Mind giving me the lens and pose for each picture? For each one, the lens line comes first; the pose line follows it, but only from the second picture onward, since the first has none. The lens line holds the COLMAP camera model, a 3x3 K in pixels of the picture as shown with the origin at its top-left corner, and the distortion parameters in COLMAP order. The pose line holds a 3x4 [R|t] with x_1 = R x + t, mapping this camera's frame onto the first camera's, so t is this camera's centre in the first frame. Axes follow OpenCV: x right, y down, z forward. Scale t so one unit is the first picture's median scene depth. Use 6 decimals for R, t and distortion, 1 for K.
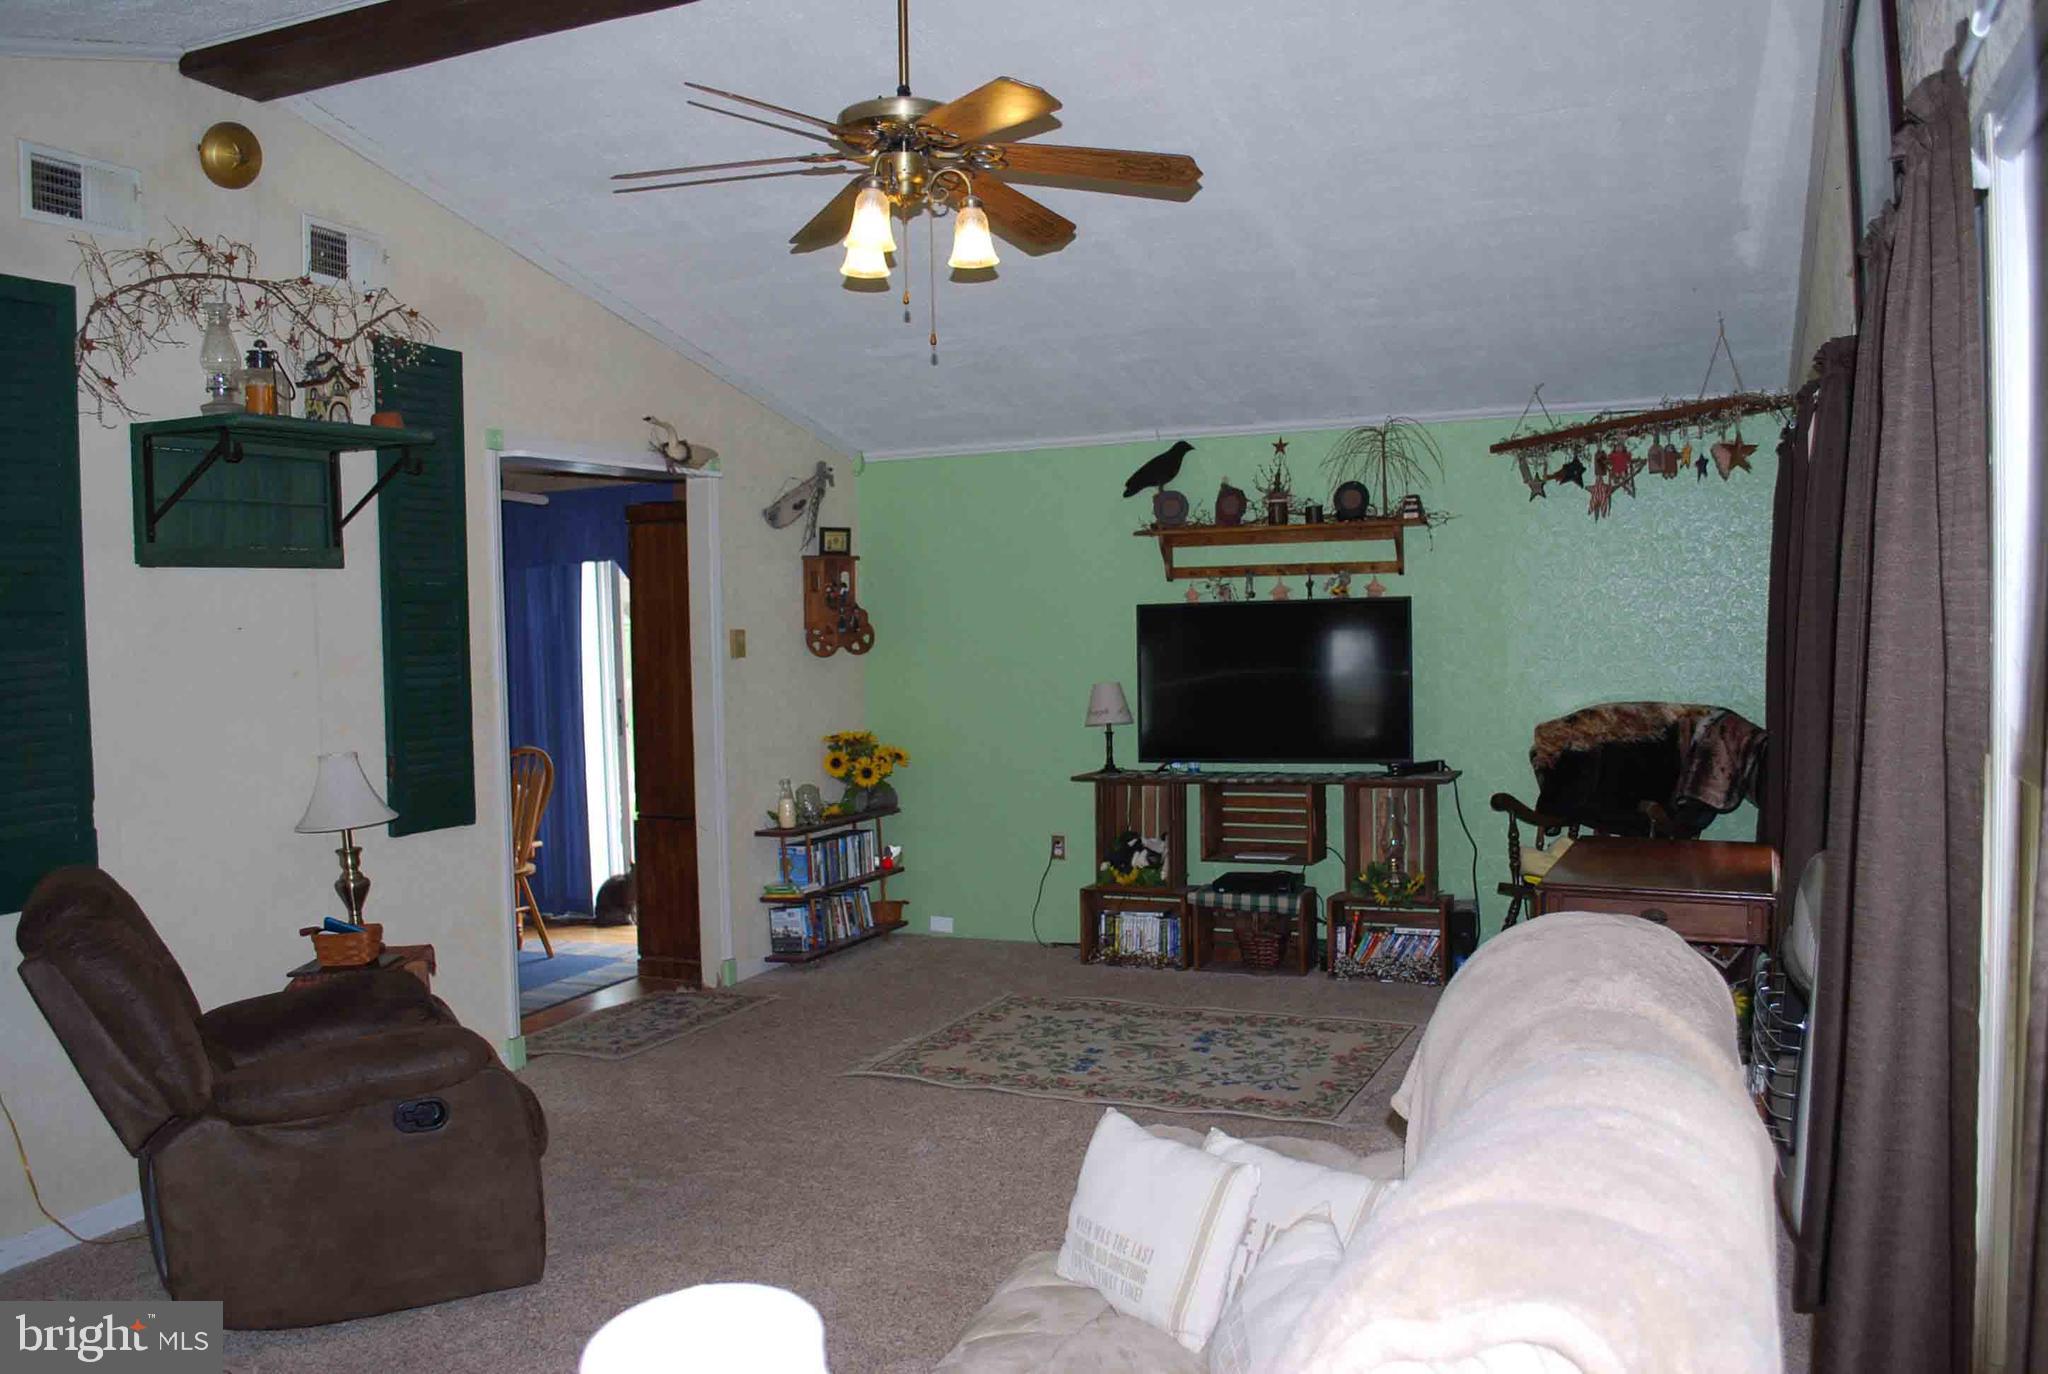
lens RADIAL K [[1625.9, 0, 1041.3], [0, 1625.9, 693.9], [0, 0, 1]] dist [-0.083008, 0.008373]
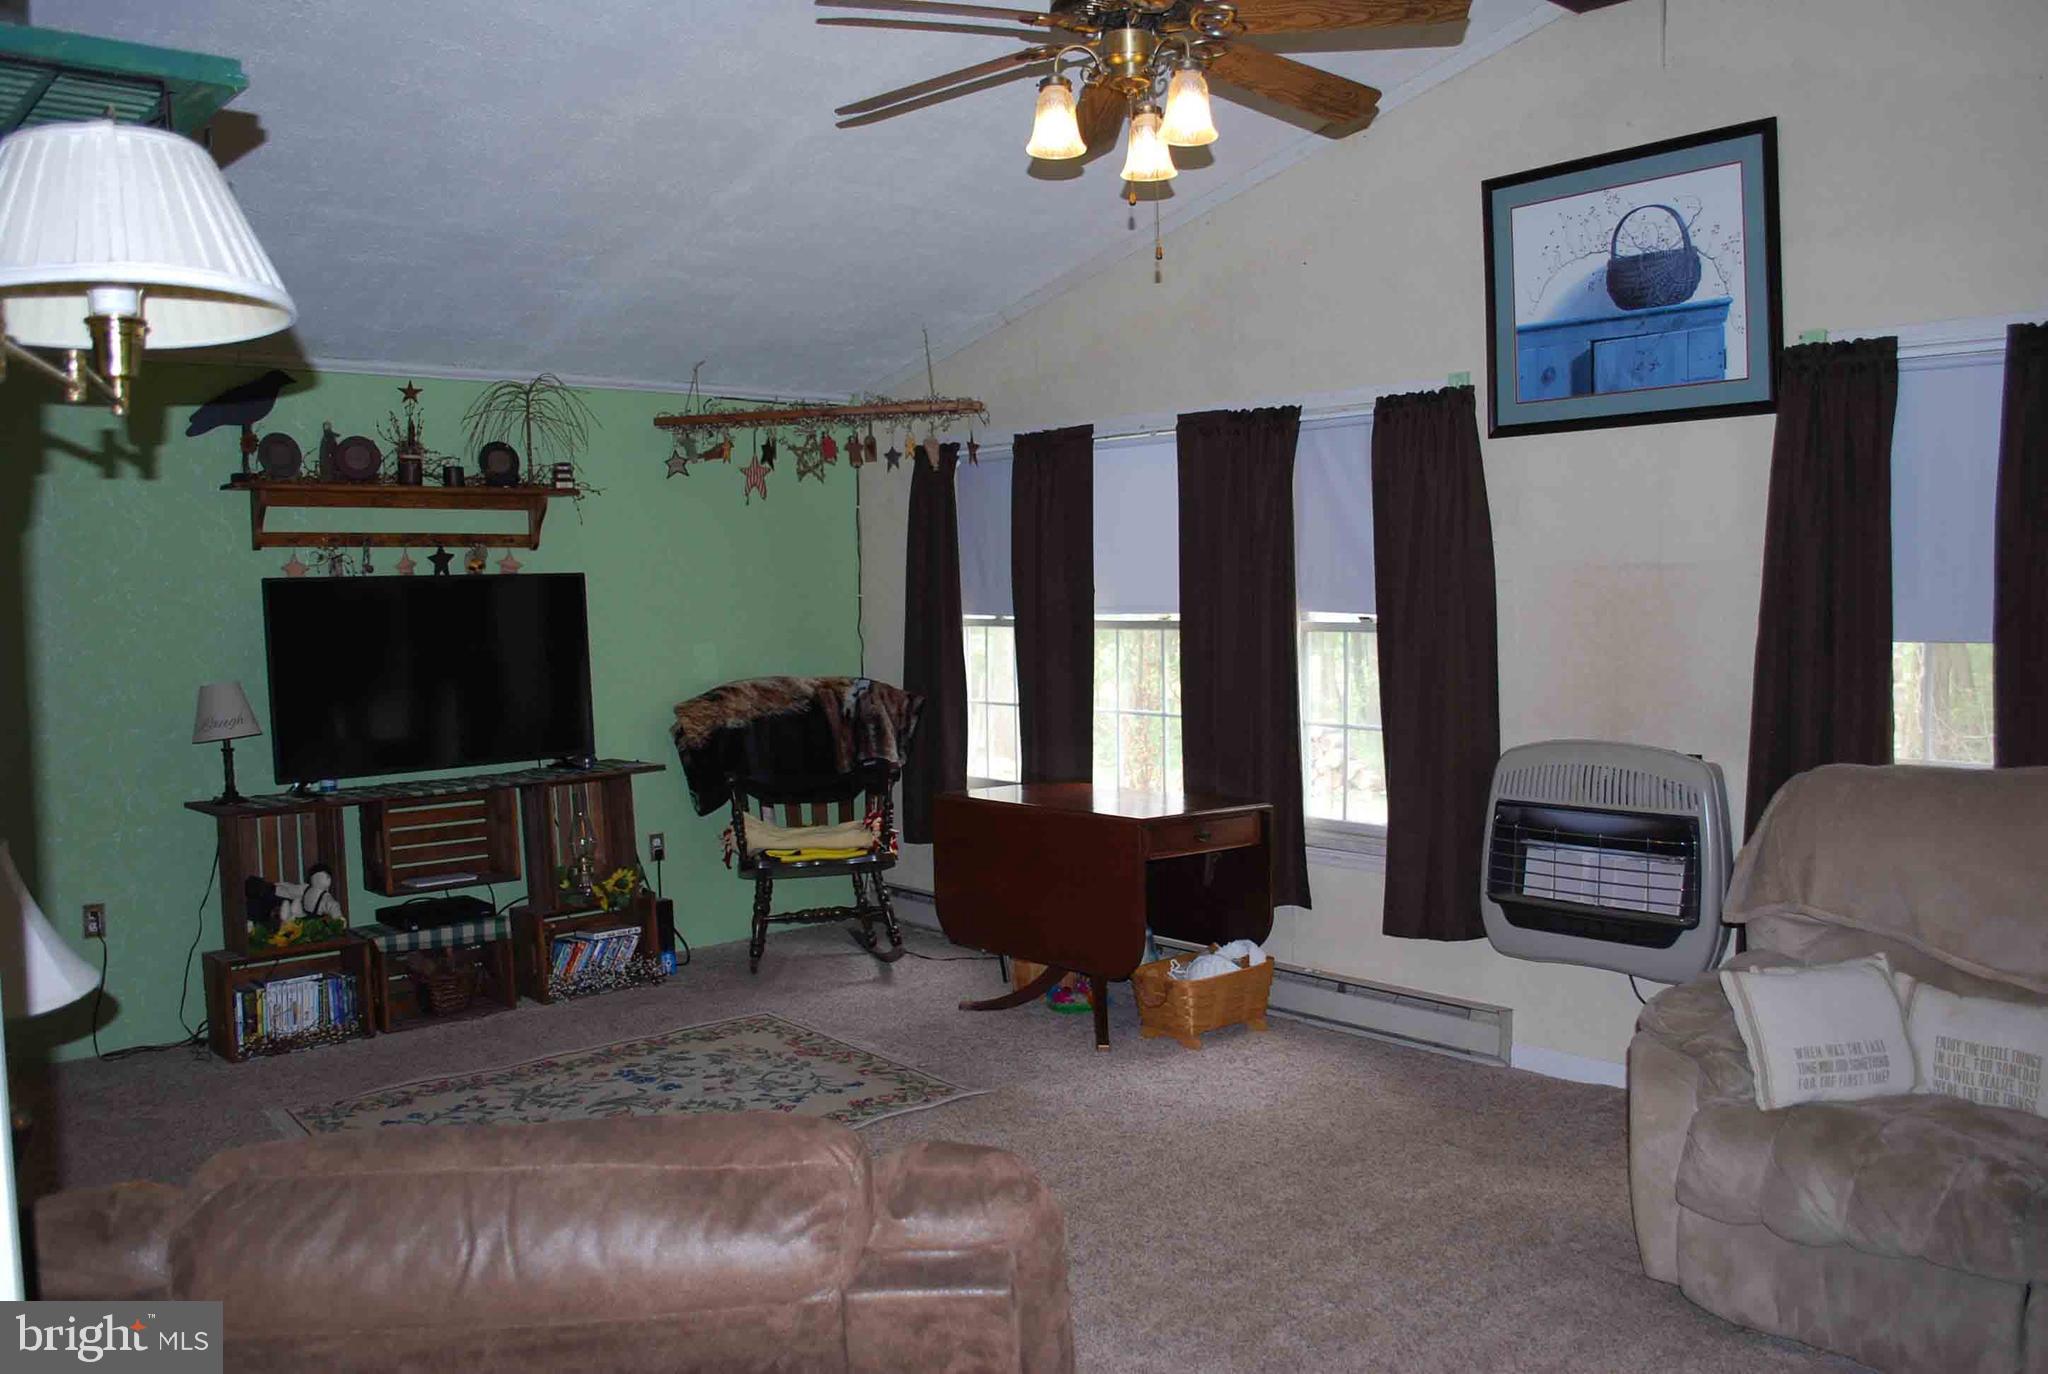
lens RADIAL K [[1625.9, 0, 1041.3], [0, 1625.9, 693.9], [0, 0, 1]] dist [-0.083008, 0.008373]
pose [[0.426110, -0.043000, 0.903649, -0.493392], [0.049045, 0.998499, 0.024386, -0.001294], [-0.903341, 0.033928, 0.427580, 0.374729]]
